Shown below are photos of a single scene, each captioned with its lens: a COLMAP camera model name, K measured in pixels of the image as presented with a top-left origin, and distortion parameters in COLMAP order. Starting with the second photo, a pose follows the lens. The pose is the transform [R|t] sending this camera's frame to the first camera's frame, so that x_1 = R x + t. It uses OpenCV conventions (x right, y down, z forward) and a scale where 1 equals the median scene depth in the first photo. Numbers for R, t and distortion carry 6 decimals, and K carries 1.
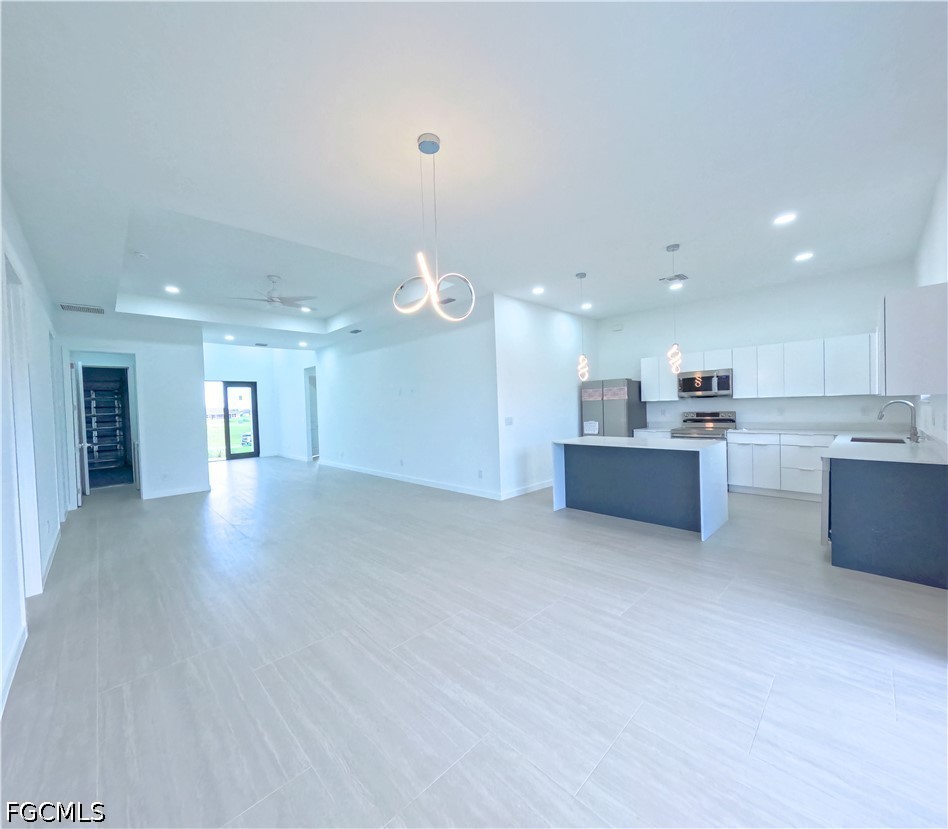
lens RADIAL K [[387.3, 0, 474.4], [0, 387.3, 414.0], [0, 0, 1]] dist [0.004192, -0.000024]
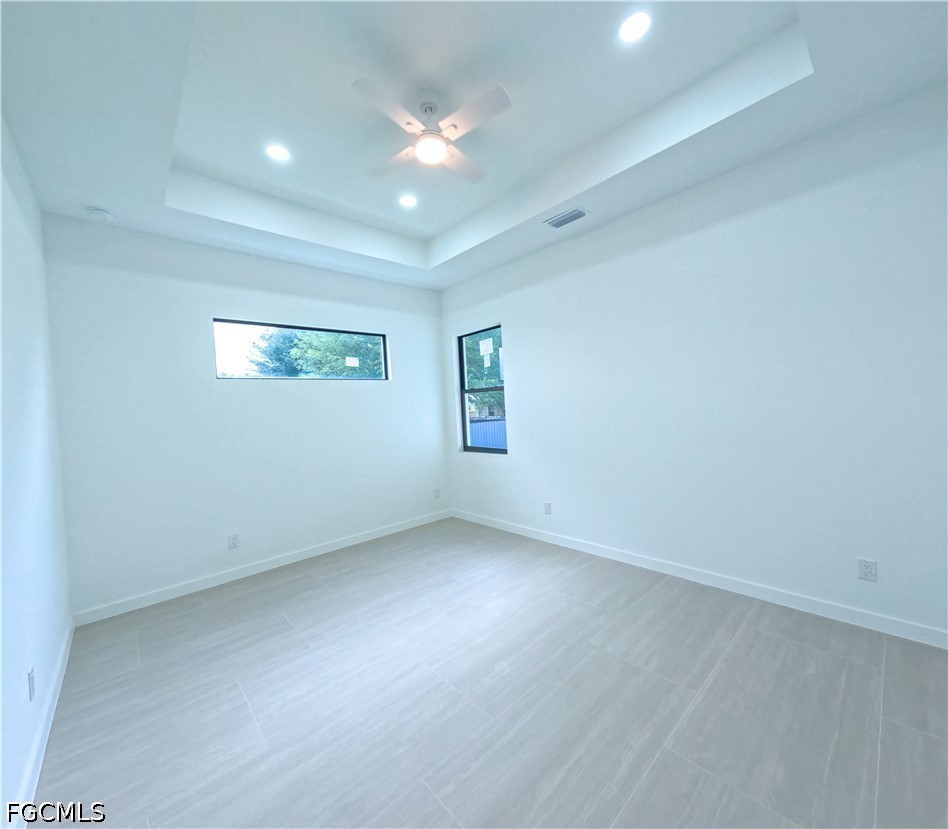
lens RADIAL K [[387.3, 0, 474.4], [0, 387.3, 414.0], [0, 0, 1]] dist [0.004192, -0.000024]
pose [[0.037000, 0.003251, 0.999310, -0.387985], [0.065969, 0.997805, -0.005689, -0.011260], [-0.997135, 0.066134, 0.036704, 0.363549]]
